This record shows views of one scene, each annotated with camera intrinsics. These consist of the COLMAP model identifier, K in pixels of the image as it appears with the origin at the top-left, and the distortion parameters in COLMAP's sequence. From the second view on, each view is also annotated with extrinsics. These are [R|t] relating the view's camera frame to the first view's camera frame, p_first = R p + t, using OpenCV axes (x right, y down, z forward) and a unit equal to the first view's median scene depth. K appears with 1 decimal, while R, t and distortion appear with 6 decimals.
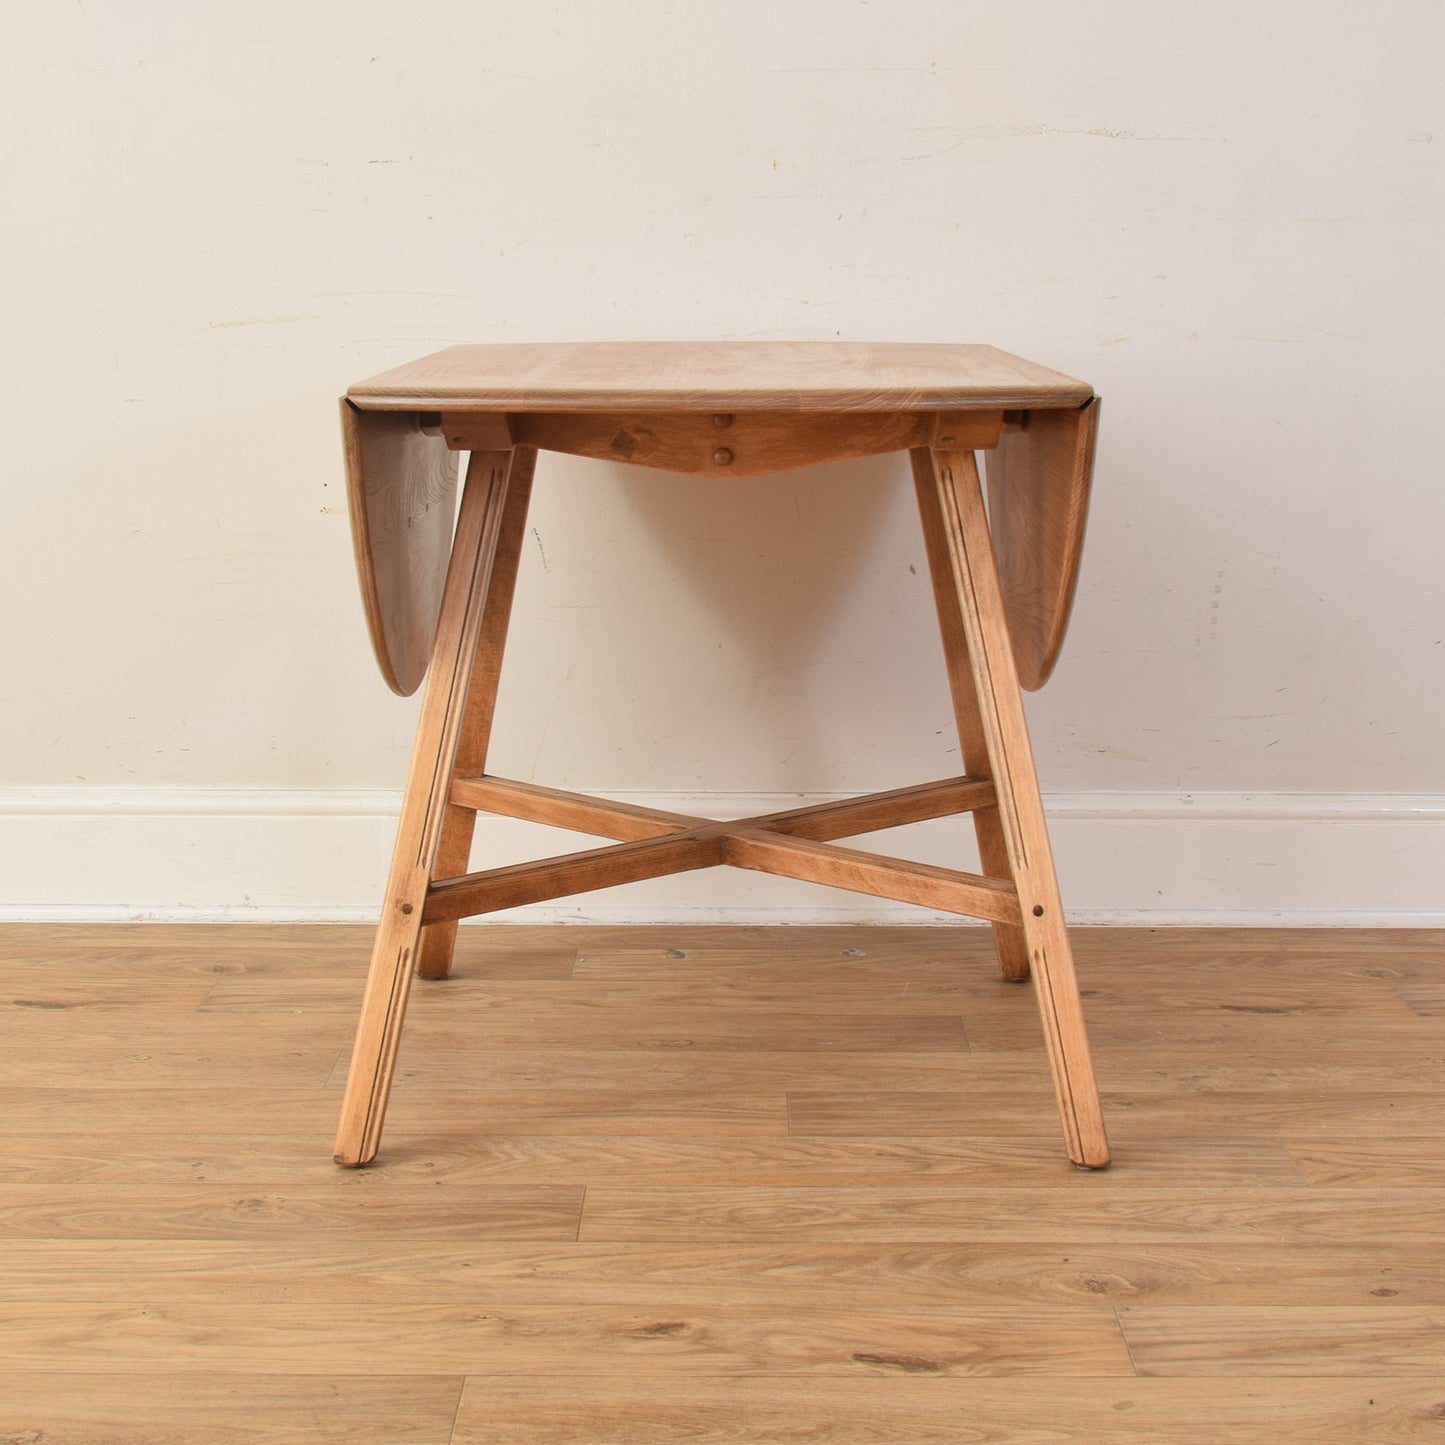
lens RADIAL K [[3350.6, 0, 722.5], [0, 3350.6, 722.5], [0, 0, 1]] dist [-0.078221, -0.259434]
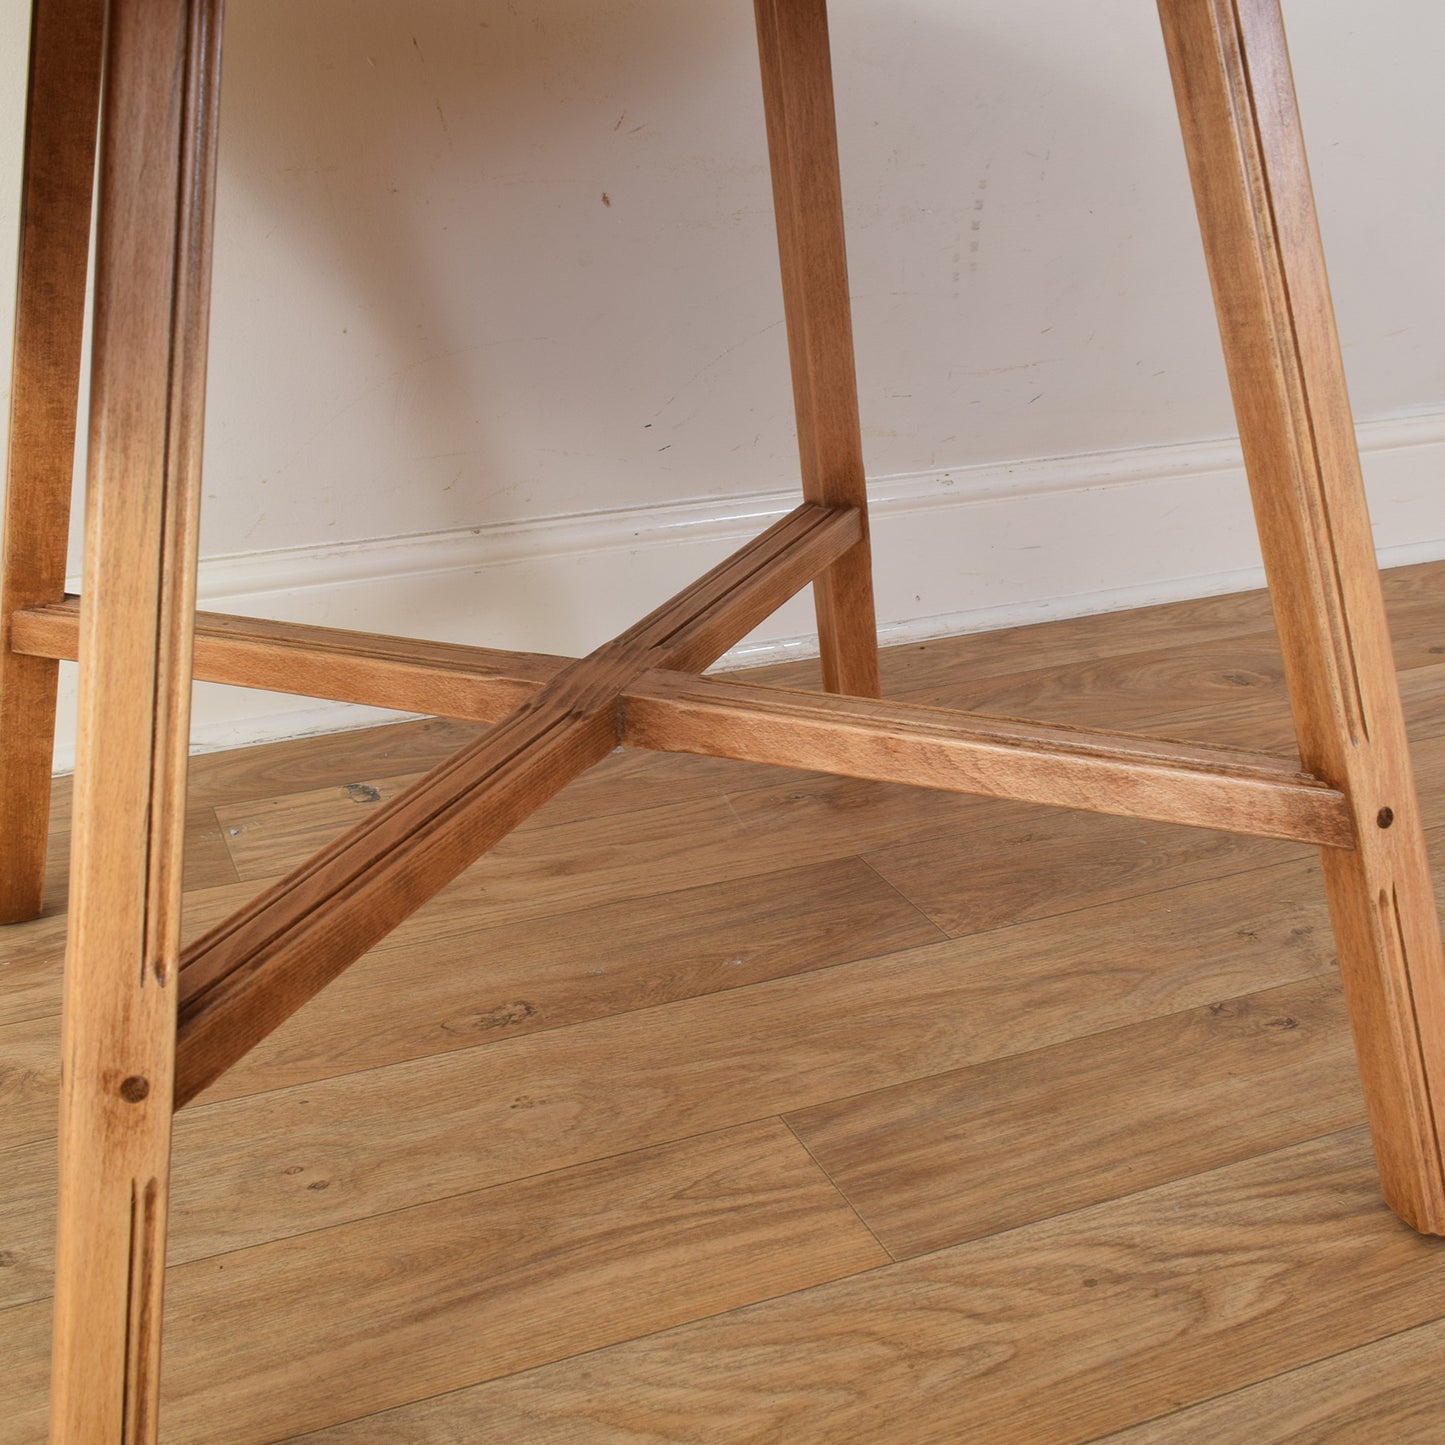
lens RADIAL K [[1875.4, 0, 749.9], [0, 1875.4, 745.1], [0, 0, 1]] dist [-0.025849, 0.008802]
pose [[0.914359, -0.162103, 0.371039, -0.096728], [0.076685, 0.969107, 0.234416, -0.028970], [-0.397576, -0.185888, 0.898543, 0.729216]]
